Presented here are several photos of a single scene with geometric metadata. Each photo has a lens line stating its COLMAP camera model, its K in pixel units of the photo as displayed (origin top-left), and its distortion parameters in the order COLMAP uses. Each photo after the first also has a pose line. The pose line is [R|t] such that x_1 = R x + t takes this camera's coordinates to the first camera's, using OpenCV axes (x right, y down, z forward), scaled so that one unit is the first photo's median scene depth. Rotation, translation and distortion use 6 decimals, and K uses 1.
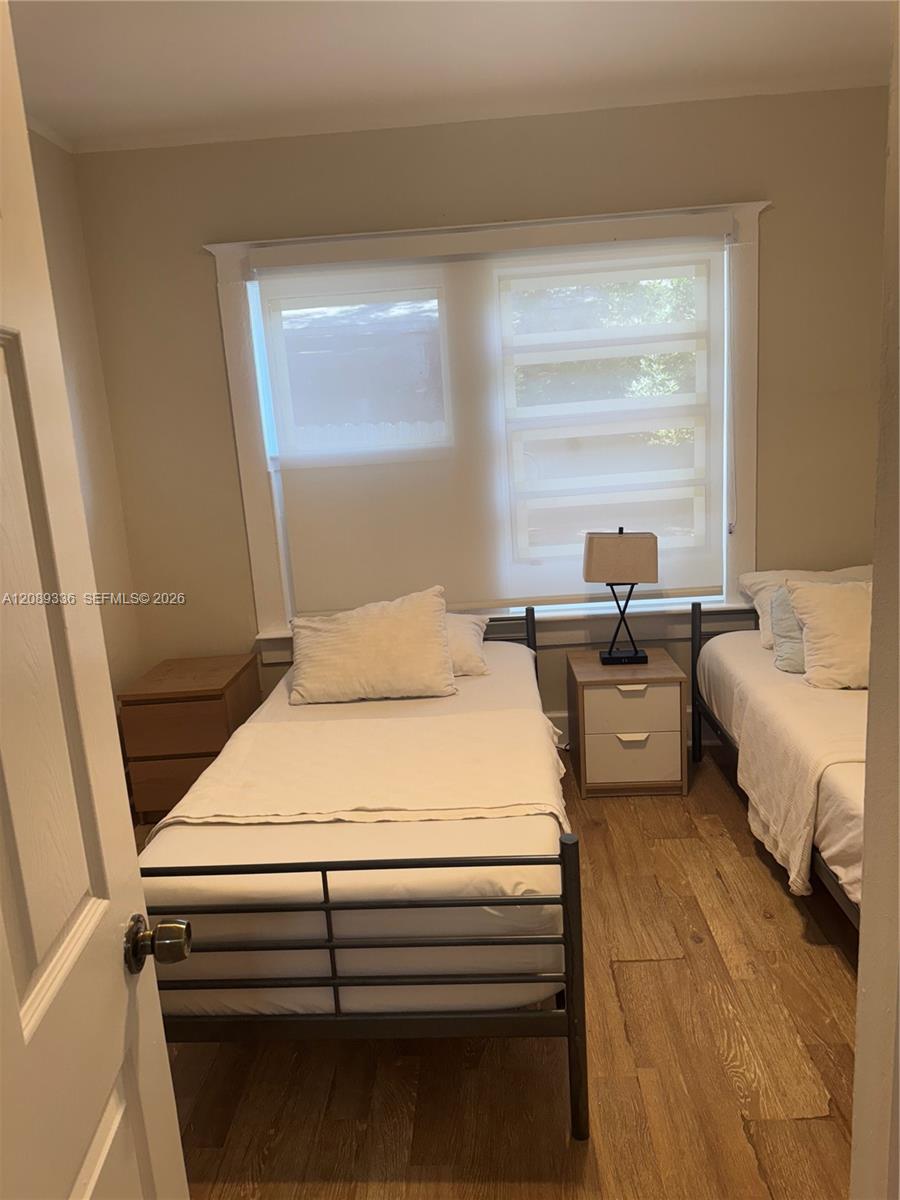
lens RADIAL K [[836.6, 0, 444.3], [0, 836.6, 596.7], [0, 0, 1]] dist [0.050525, -0.060555]
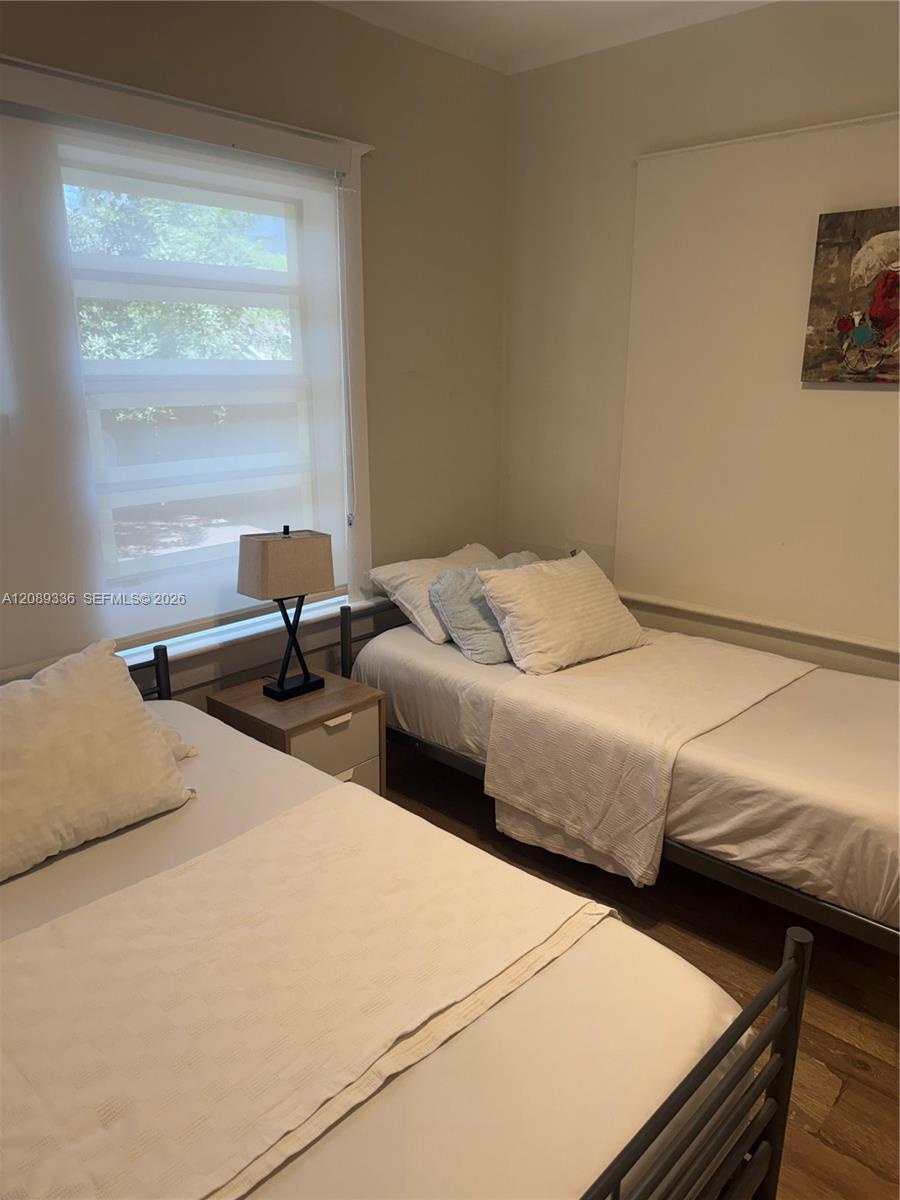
lens RADIAL K [[837.1, 0, 456.4], [0, 837.1, 594.6], [0, 0, 1]] dist [0.142534, -0.201861]
pose [[0.631773, -0.126508, 0.764761, -0.304338], [0.115175, 0.990961, 0.068780, -0.054062], [-0.766550, 0.044627, 0.640633, 0.369193]]
